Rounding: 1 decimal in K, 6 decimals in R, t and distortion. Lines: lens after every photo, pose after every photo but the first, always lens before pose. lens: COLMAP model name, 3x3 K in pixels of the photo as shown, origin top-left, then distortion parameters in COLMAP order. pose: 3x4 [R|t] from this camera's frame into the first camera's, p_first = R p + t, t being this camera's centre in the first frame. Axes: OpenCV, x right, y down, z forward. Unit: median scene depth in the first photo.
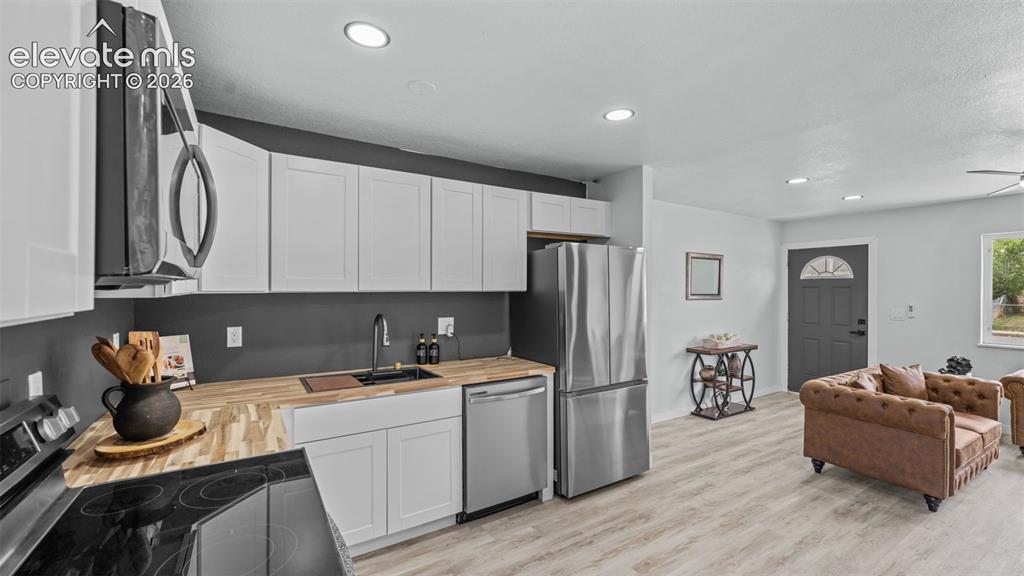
lens RADIAL K [[415.9, 0, 509.4], [0, 415.9, 287.0], [0, 0, 1]] dist [-0.004114, 0.000256]
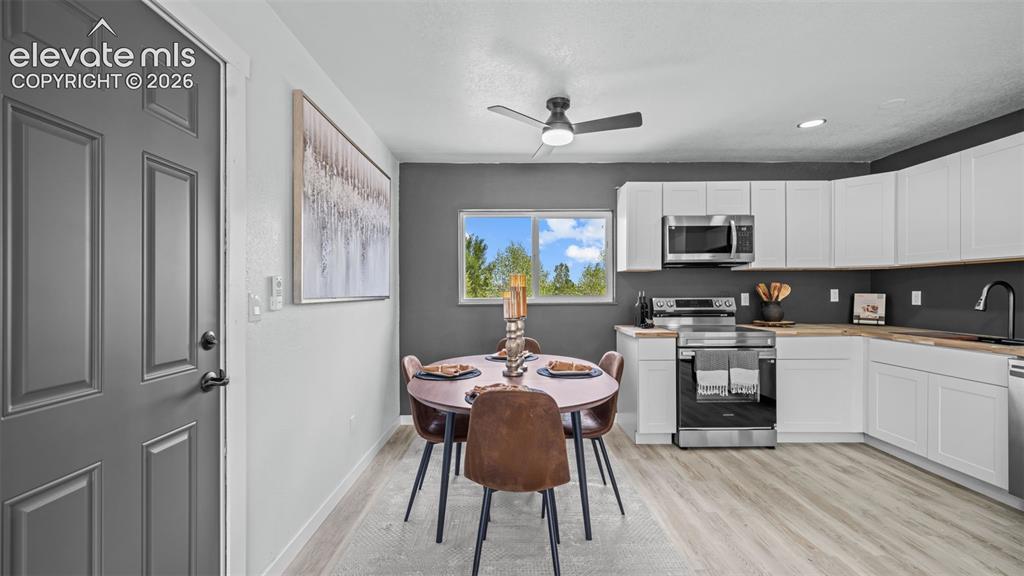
lens RADIAL K [[415.9, 0, 507.8], [0, 415.9, 290.9], [0, 0, 1]] dist [-0.004114, 0.000256]
pose [[-0.526261, -0.000711, -0.850323, 1.248439], [0.005066, 0.999979, -0.003971, 0.090021], [0.850308, -0.006398, -0.526247, 0.530629]]
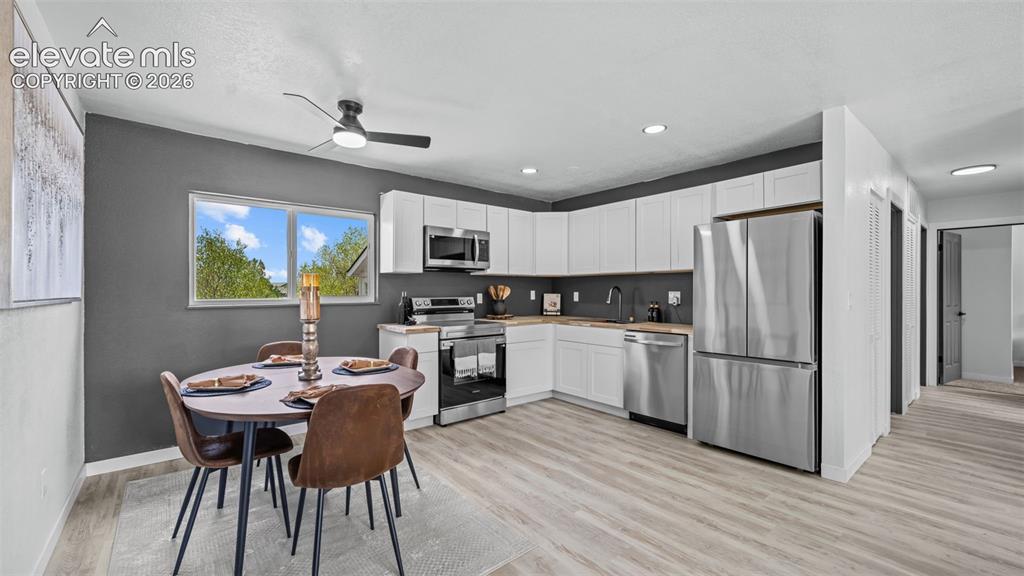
lens RADIAL K [[415.9, 0, 513.4], [0, 415.9, 290.1], [0, 0, 1]] dist [-0.004114, 0.000256]
pose [[0.139201, -0.004845, -0.990252, 1.399437], [0.003606, 0.999984, -0.004386, 0.090083], [0.990258, -0.002960, 0.139216, 0.354860]]
